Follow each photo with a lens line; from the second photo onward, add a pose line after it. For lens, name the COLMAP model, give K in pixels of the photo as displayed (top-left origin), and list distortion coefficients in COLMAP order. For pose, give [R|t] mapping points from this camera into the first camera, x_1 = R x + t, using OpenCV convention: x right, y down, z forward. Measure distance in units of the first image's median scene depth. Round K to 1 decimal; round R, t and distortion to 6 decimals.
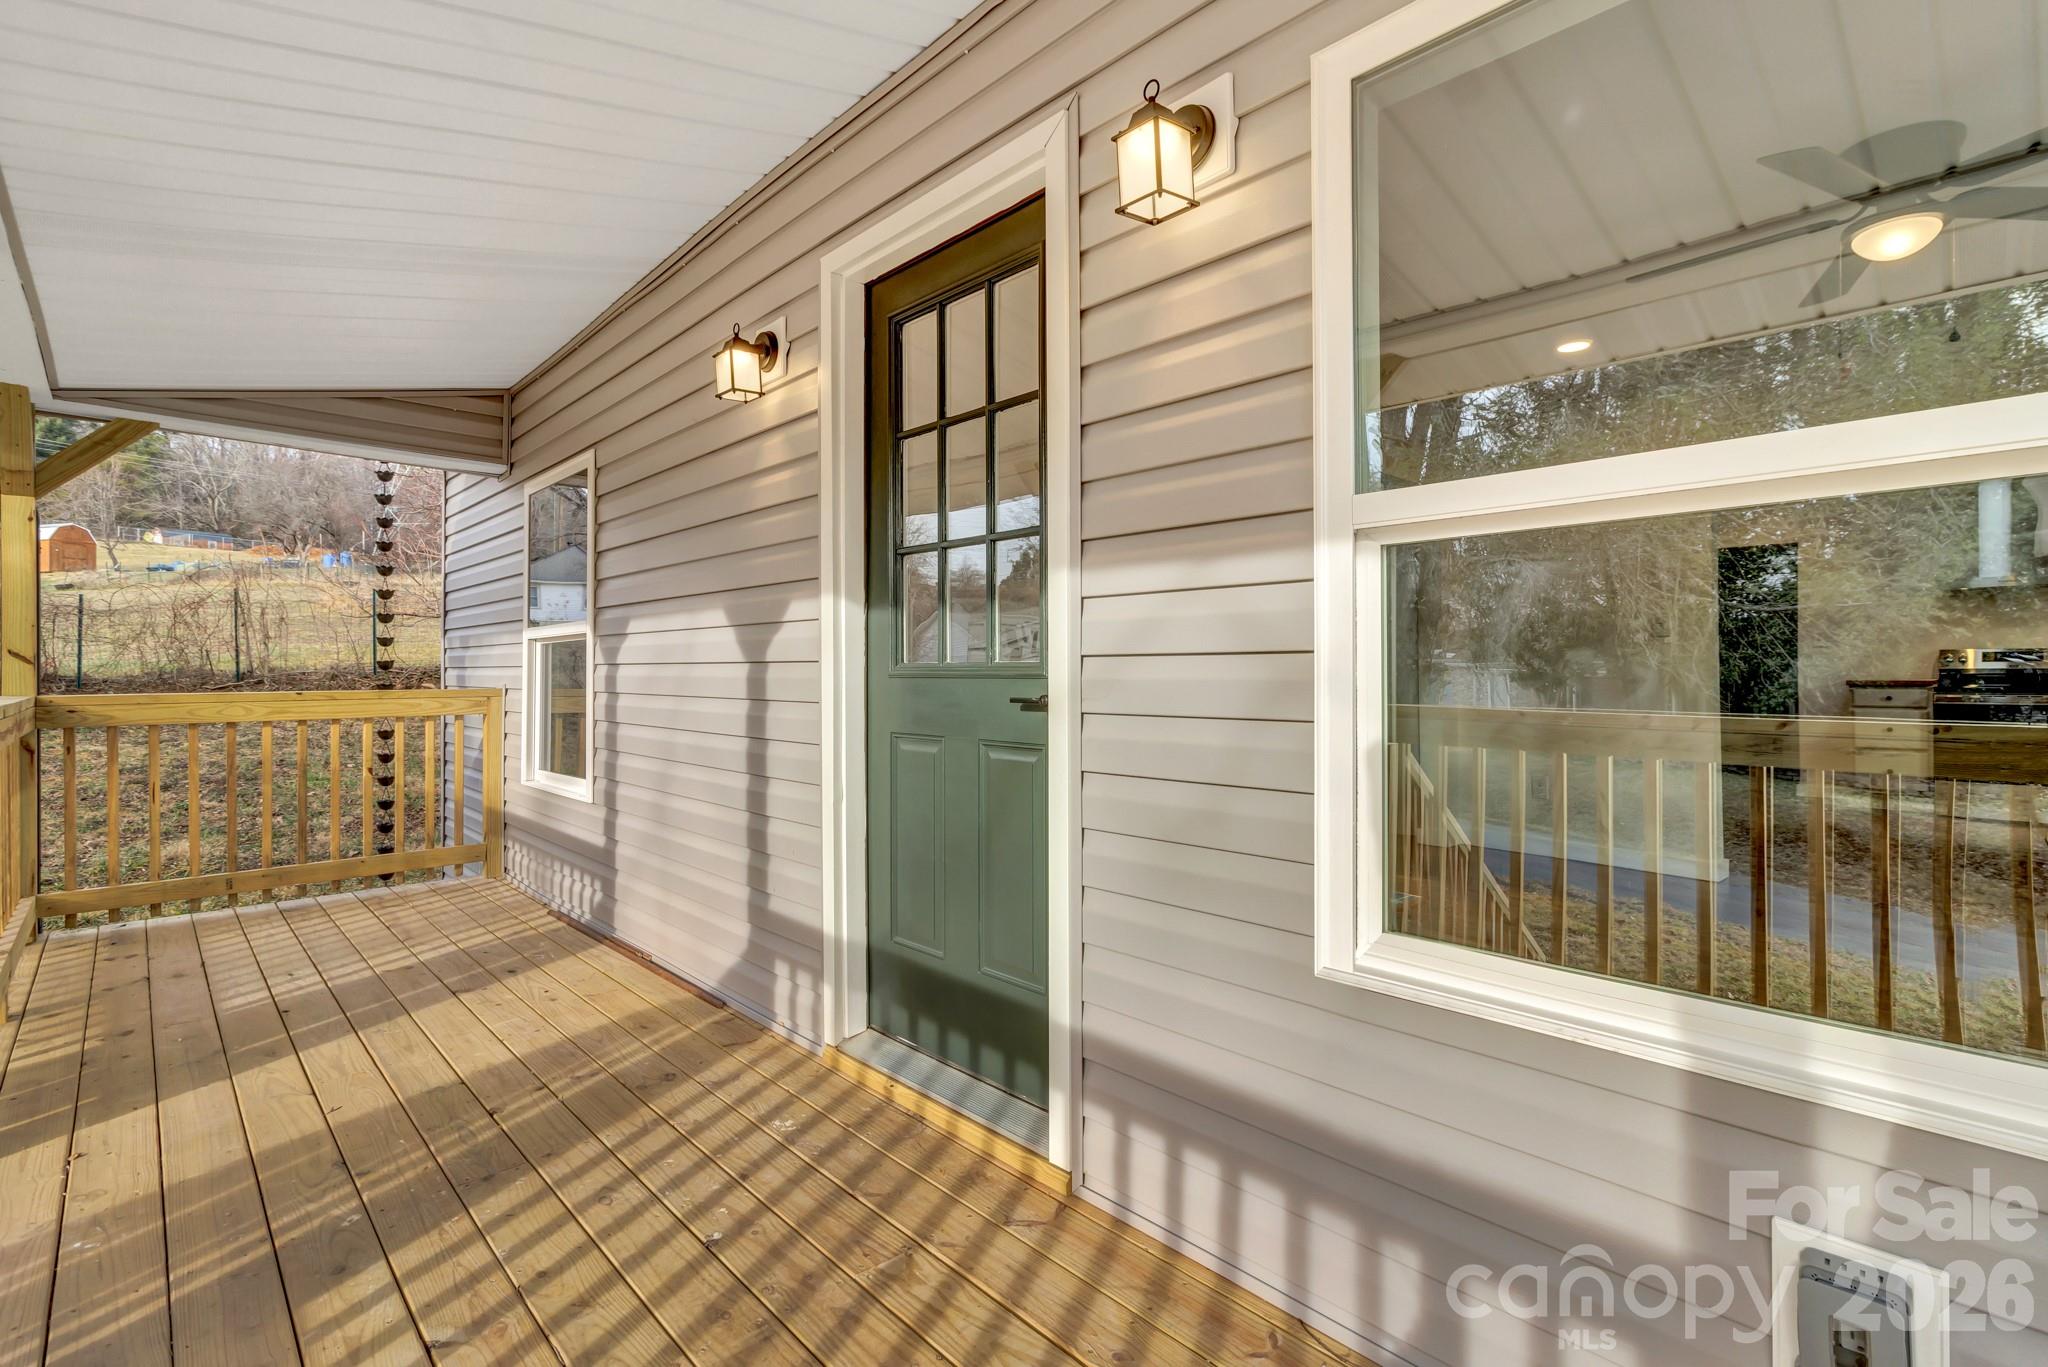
lens RADIAL K [[969.3, 0, 1017.3], [0, 969.3, 654.1], [0, 0, 1]] dist [-0.013713, 0.000186]
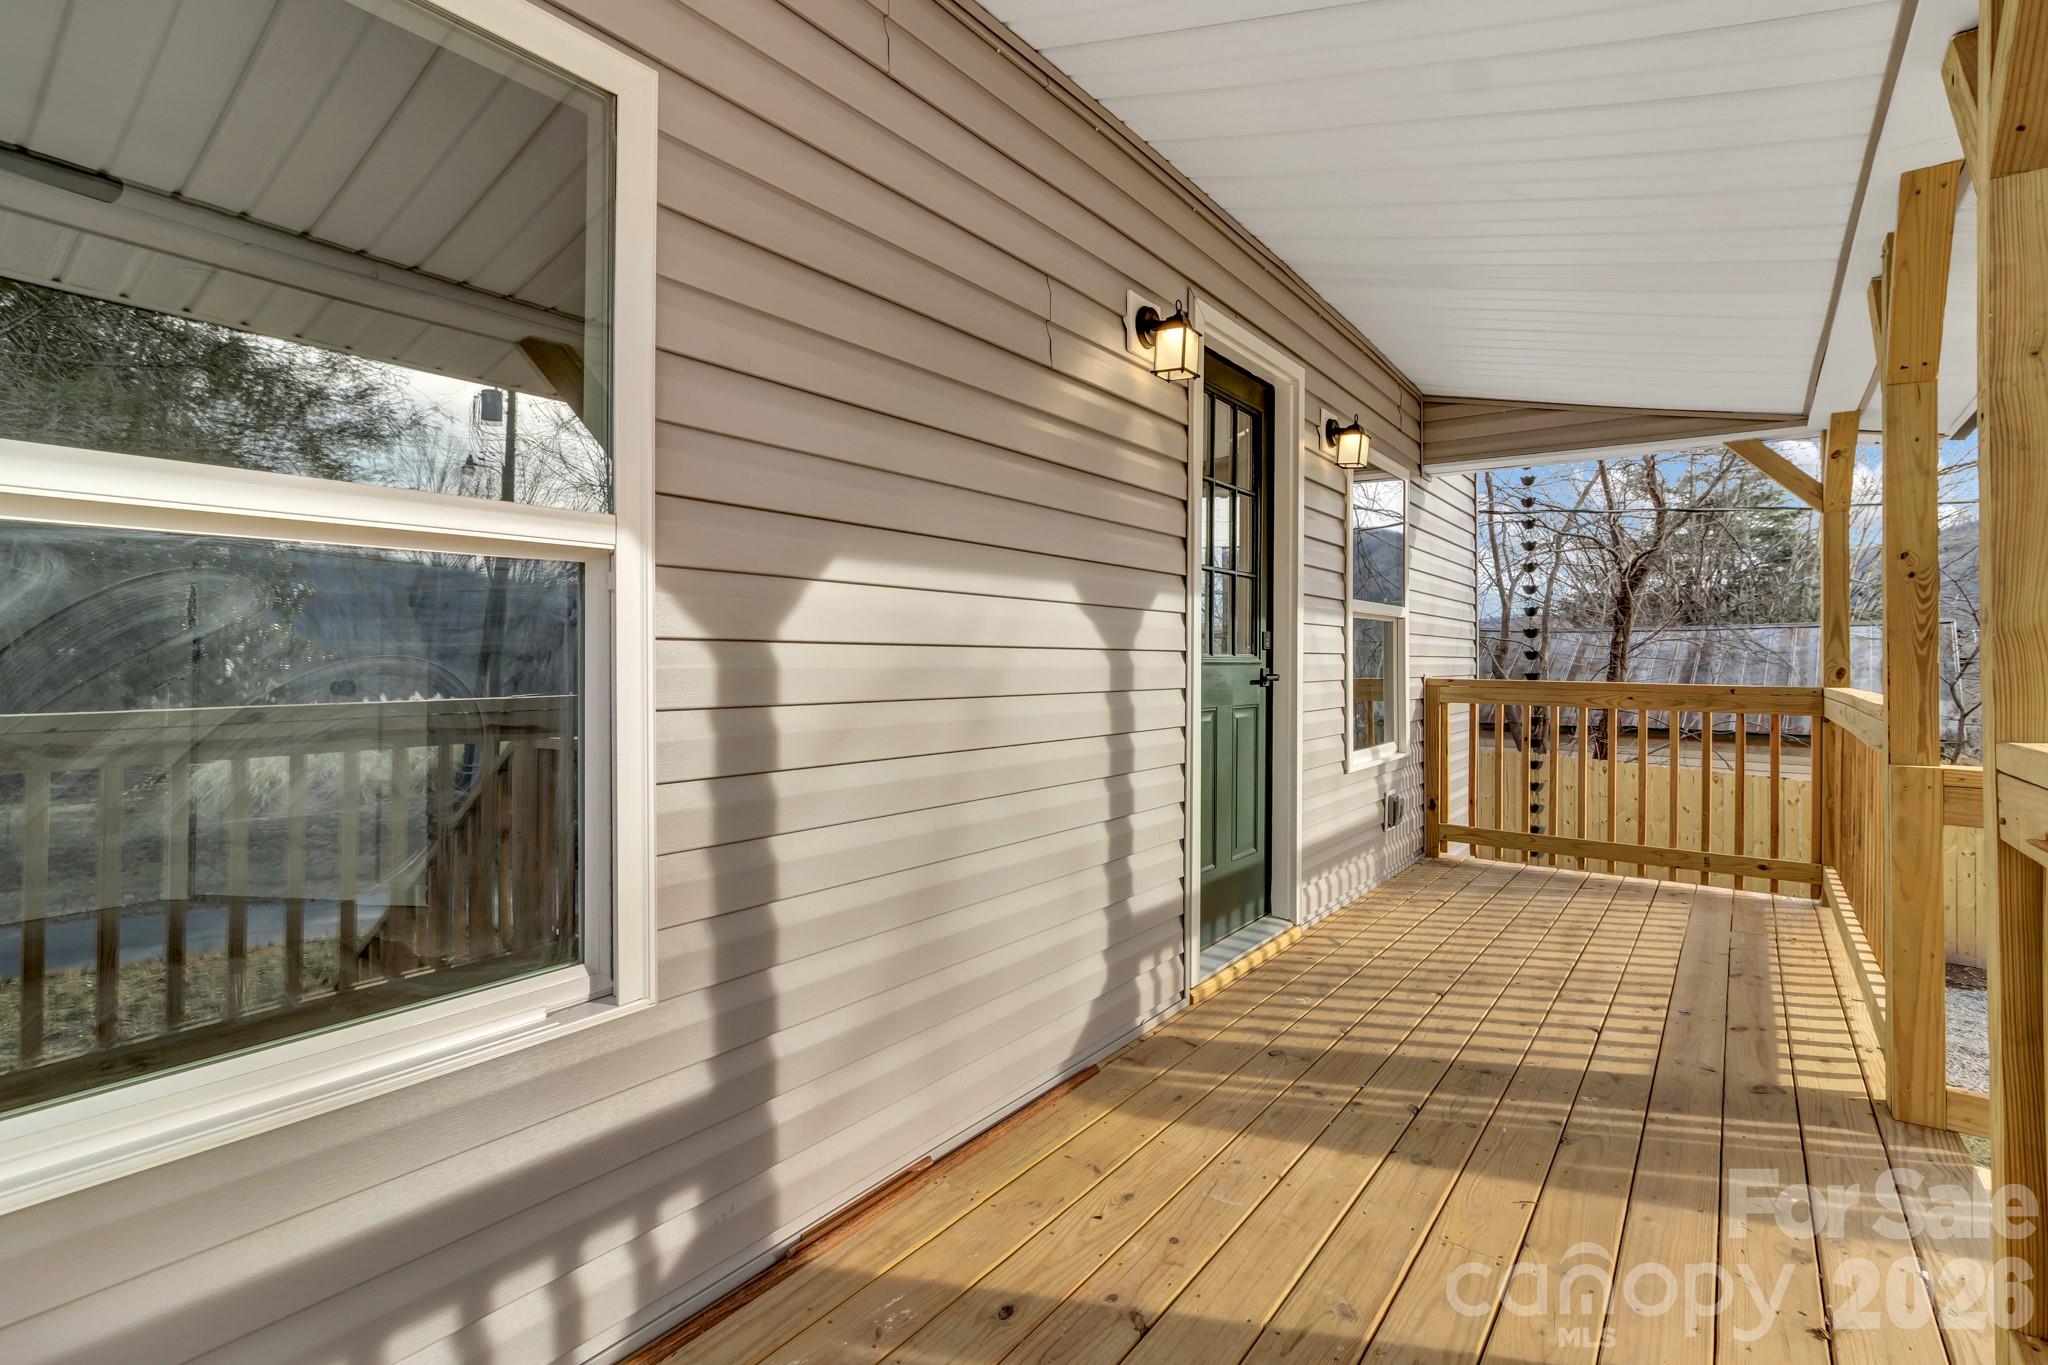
lens RADIAL K [[969.3, 0, 1017.3], [0, 969.3, 653.1], [0, 0, 1]] dist [-0.013713, 0.000186]
pose [[-0.184477, 0.004535, 0.982826, -1.566323], [-0.018576, 0.999795, -0.008100, 0.016151], [-0.982661, -0.019752, -0.184355, 1.720899]]
